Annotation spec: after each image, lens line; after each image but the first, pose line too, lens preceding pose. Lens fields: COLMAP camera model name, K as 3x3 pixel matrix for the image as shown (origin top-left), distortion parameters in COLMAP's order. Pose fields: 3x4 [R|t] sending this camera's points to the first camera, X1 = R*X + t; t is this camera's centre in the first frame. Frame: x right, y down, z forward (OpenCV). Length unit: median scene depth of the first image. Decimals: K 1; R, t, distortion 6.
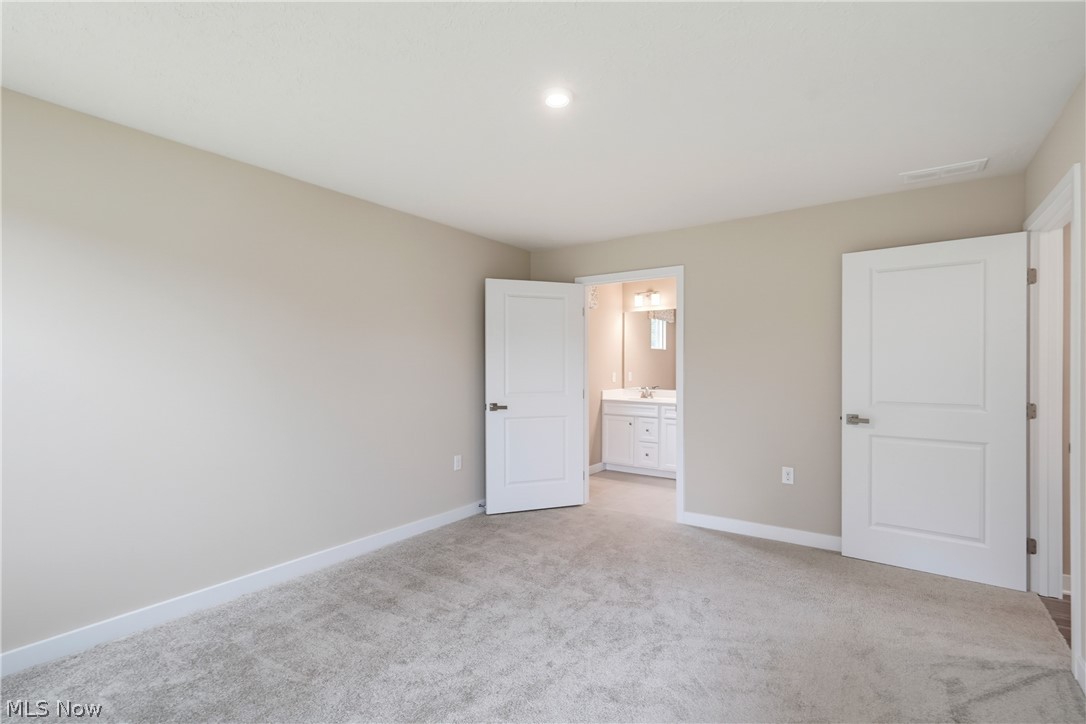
lens RADIAL K [[494.1, 0, 543.3], [0, 494.1, 373.5], [0, 0, 1]] dist [-0.003010, 0.000480]
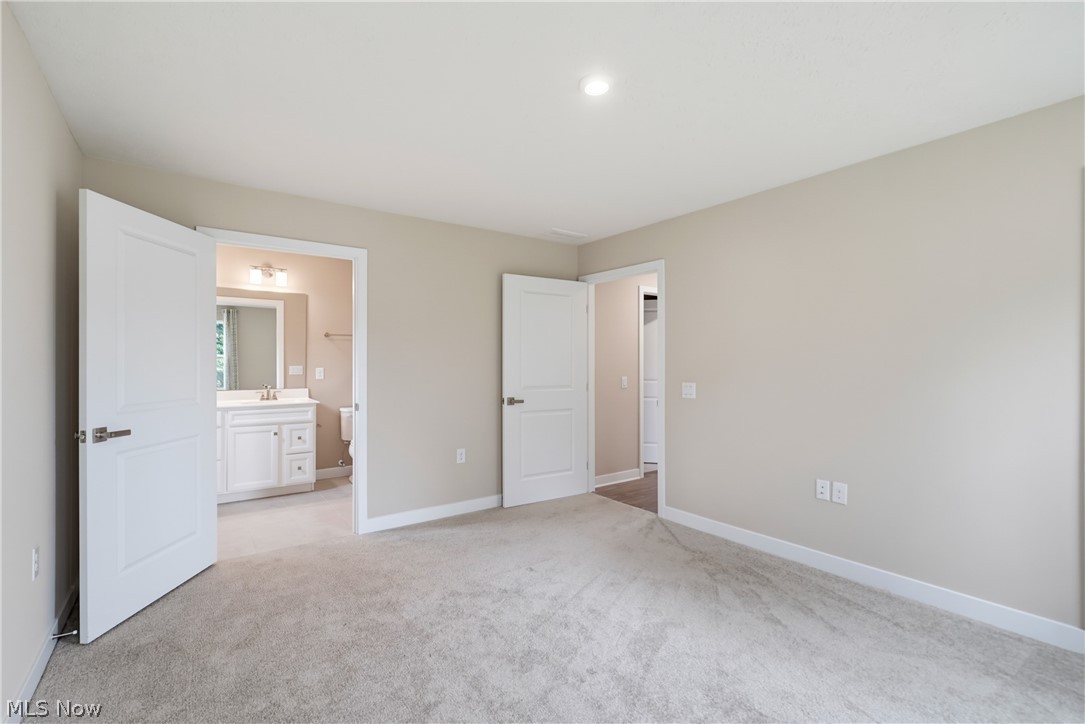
lens RADIAL K [[495.6, 0, 538.5], [0, 495.6, 363.9], [0, 0, 1]] dist [-0.001414, 0.000927]
pose [[0.334779, -0.009521, 0.942249, -0.537747], [0.010565, 0.999924, 0.006350, -0.014112], [-0.942237, 0.007829, 0.334854, 0.440611]]
